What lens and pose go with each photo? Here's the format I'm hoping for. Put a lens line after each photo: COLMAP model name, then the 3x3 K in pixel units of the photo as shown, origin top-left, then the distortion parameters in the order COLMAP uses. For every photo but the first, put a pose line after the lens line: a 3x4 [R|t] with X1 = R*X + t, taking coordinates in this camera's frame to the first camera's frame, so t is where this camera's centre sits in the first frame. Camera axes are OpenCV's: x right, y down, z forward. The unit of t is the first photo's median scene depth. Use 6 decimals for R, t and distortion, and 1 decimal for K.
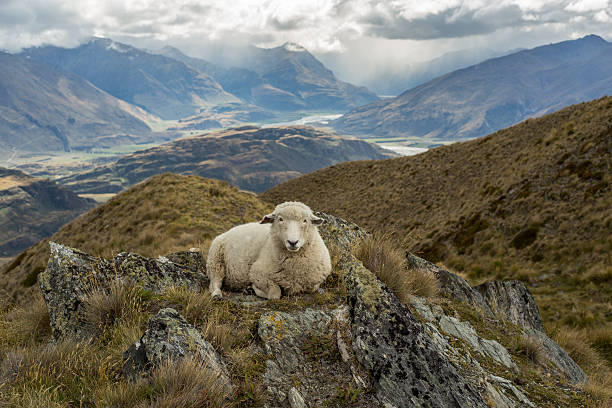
lens RADIAL K [[867.6, 0, 306.0], [0, 867.6, 204.0], [0, 0, 1]] dist [-0.107027, -0.099428]
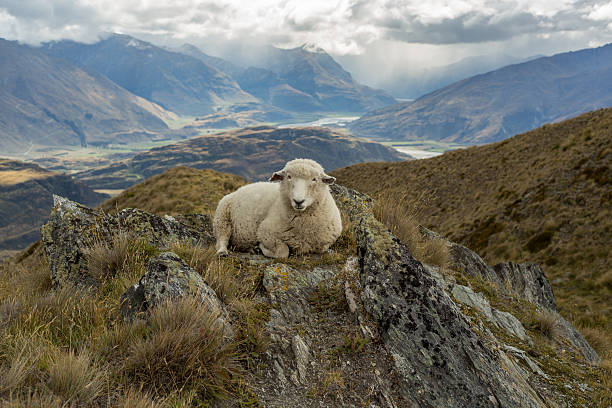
lens RADIAL K [[867.6, 0, 306.0], [0, 867.6, 204.0], [0, 0, 1]] dist [-0.107027, -0.099428]
pose [[0.999467, 0.028043, -0.016717, 0.004690], [-0.028068, 0.999605, -0.001284, 0.048210], [0.016674, 0.001752, 0.999859, 0.030937]]
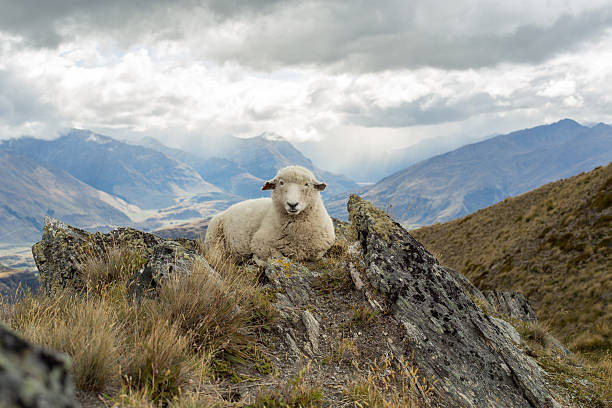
lens RADIAL K [[867.6, 0, 306.0], [0, 867.6, 204.0], [0, 0, 1]] dist [-0.107027, -0.099428]
pose [[0.999623, -0.014009, 0.023616, -0.025595], [0.016337, 0.994707, -0.101449, 0.135094], [-0.022069, 0.101796, 0.994560, 0.027612]]
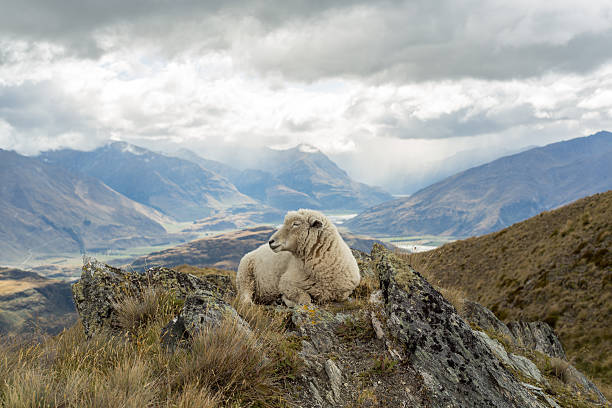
lens RADIAL K [[867.6, 0, 306.0], [0, 867.6, 204.0], [0, 0, 1]] dist [-0.107027, -0.099428]
pose [[0.999808, -0.010363, -0.016606, -0.016681], [0.008379, 0.993281, -0.115422, 0.104026], [0.017690, 0.115261, 0.993178, -0.016121]]
